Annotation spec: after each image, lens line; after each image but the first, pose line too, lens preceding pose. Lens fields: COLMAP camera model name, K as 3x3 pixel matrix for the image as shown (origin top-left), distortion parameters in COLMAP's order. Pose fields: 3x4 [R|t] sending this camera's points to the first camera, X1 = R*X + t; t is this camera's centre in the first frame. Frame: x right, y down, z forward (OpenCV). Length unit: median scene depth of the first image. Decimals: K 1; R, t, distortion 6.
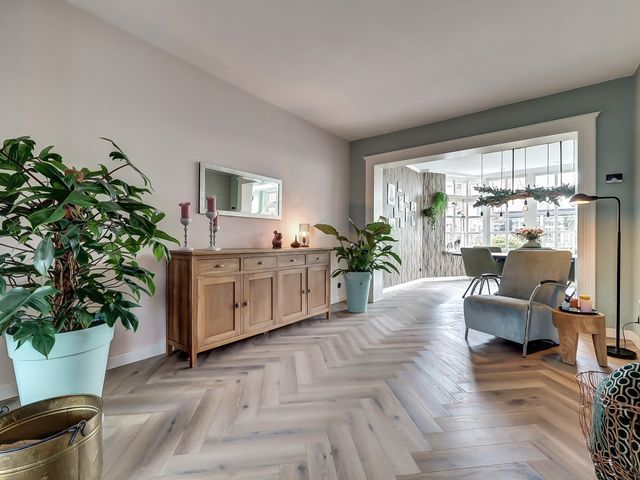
lens RADIAL K [[297.4, 0, 320.0], [0, 297.4, 240.0], [0, 0, 1]] dist [-0.001248, -0.000207]
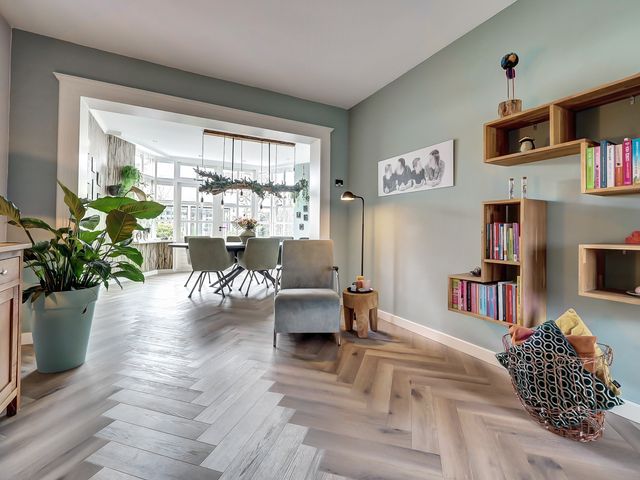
lens RADIAL K [[293.9, 0, 321.2], [0, 293.9, 230.8], [0, 0, 1]] dist [-0.002640, -0.000781]
pose [[0.410303, 0.003849, 0.911941, -0.137155], [-0.011737, 0.999931, 0.001061, 0.000464], [-0.911874, -0.011138, 0.410320, 0.339671]]
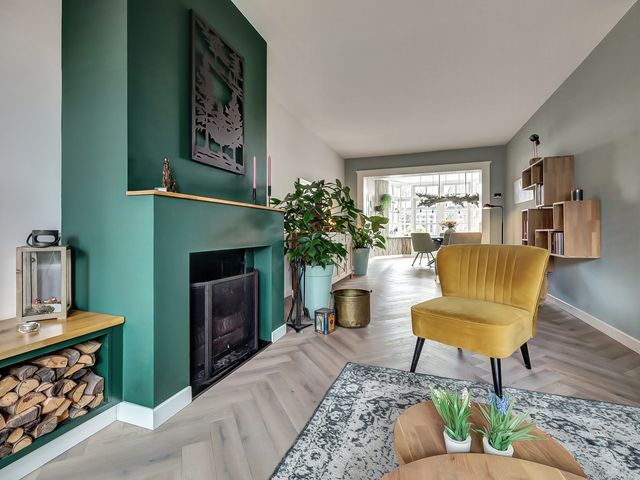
lens RADIAL K [[293.9, 0, 321.2], [0, 293.9, 230.8], [0, 0, 1]] dist [-0.002640, -0.000781]
pose [[0.950993, -0.003921, 0.309187, -0.459073], [0.004232, 0.999991, -0.000337, 0.013301], [-0.309183, 0.001630, 0.951001, -0.309475]]
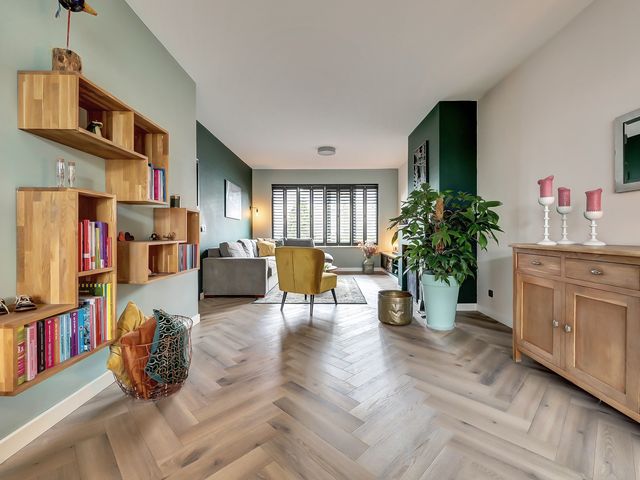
lens RADIAL K [[293.9, 0, 321.2], [0, 293.9, 230.8], [0, 0, 1]] dist [-0.002640, -0.000781]
pose [[-0.787686, -0.009383, -0.616005, 0.338444], [-0.000579, 0.999895, -0.014490, 0.002650], [0.616077, -0.011057, -0.787609, 0.672622]]
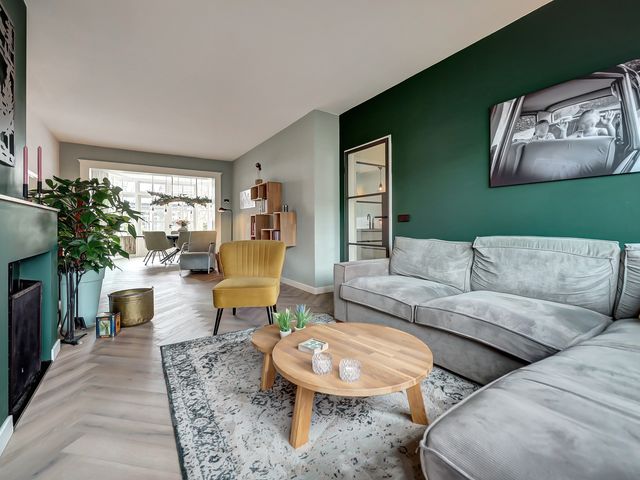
lens RADIAL K [[293.9, 0, 321.2], [0, 293.9, 230.8], [0, 0, 1]] dist [-0.002640, -0.000781]
pose [[0.320515, -0.017434, 0.947083, -0.678999], [0.005555, 0.999848, 0.016526, 0.001791], [-0.947227, -0.000036, 0.320563, -0.332717]]
